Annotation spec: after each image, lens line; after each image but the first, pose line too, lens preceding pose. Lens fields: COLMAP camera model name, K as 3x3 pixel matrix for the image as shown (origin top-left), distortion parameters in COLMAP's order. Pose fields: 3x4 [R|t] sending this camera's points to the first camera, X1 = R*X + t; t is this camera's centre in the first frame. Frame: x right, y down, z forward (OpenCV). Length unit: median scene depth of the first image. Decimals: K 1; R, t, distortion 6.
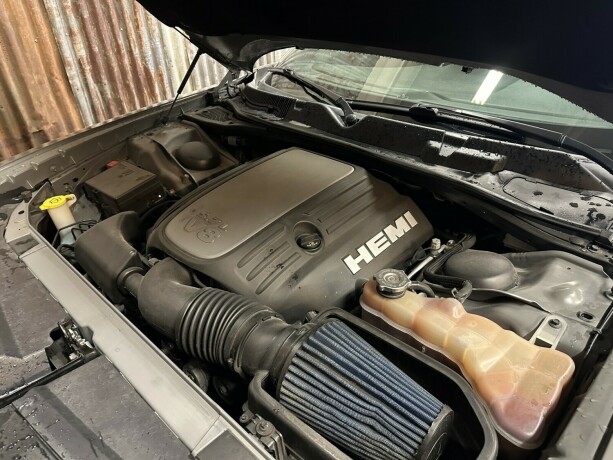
lens RADIAL K [[432.4, 0, 306.5], [0, 432.4, 230.0], [0, 0, 1]] dist [0.100116, -0.168643]
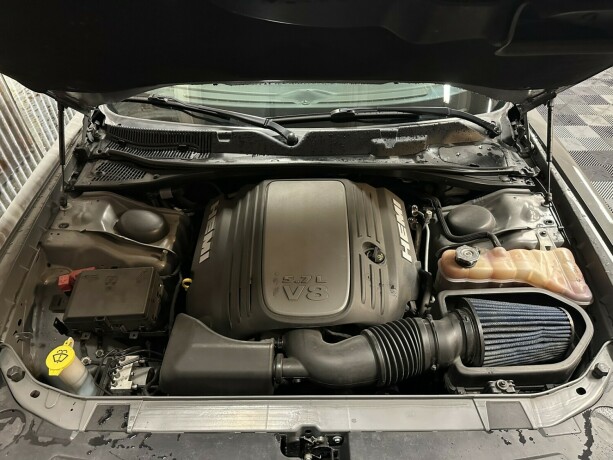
lens RADIAL K [[432.4, 0, 306.5], [0, 432.4, 230.0], [0, 0, 1]] dist [0.100116, -0.168643]
pose [[0.724957, -0.431575, 0.536824, -0.701292], [0.351312, 0.902051, 0.250765, -0.382919], [-0.592467, 0.006799, 0.805566, 0.116653]]
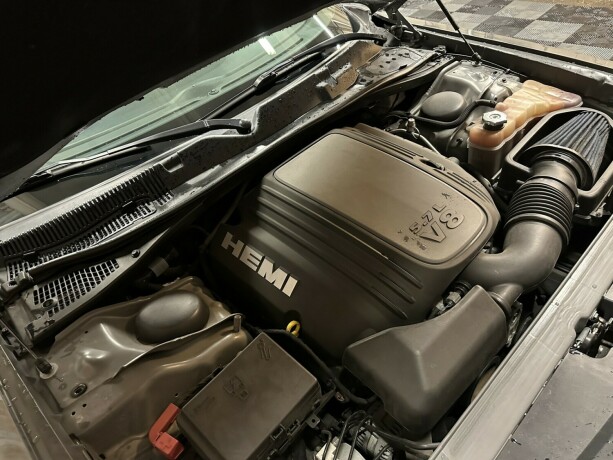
lens RADIAL K [[432.4, 0, 306.5], [0, 432.4, 230.0], [0, 0, 1]] dist [0.100116, -0.168643]
pose [[0.049400, -0.648712, 0.759429, -0.896058], [0.662803, 0.590098, 0.460953, -0.570388], [-0.747163, 0.480581, 0.459119, 0.742037]]
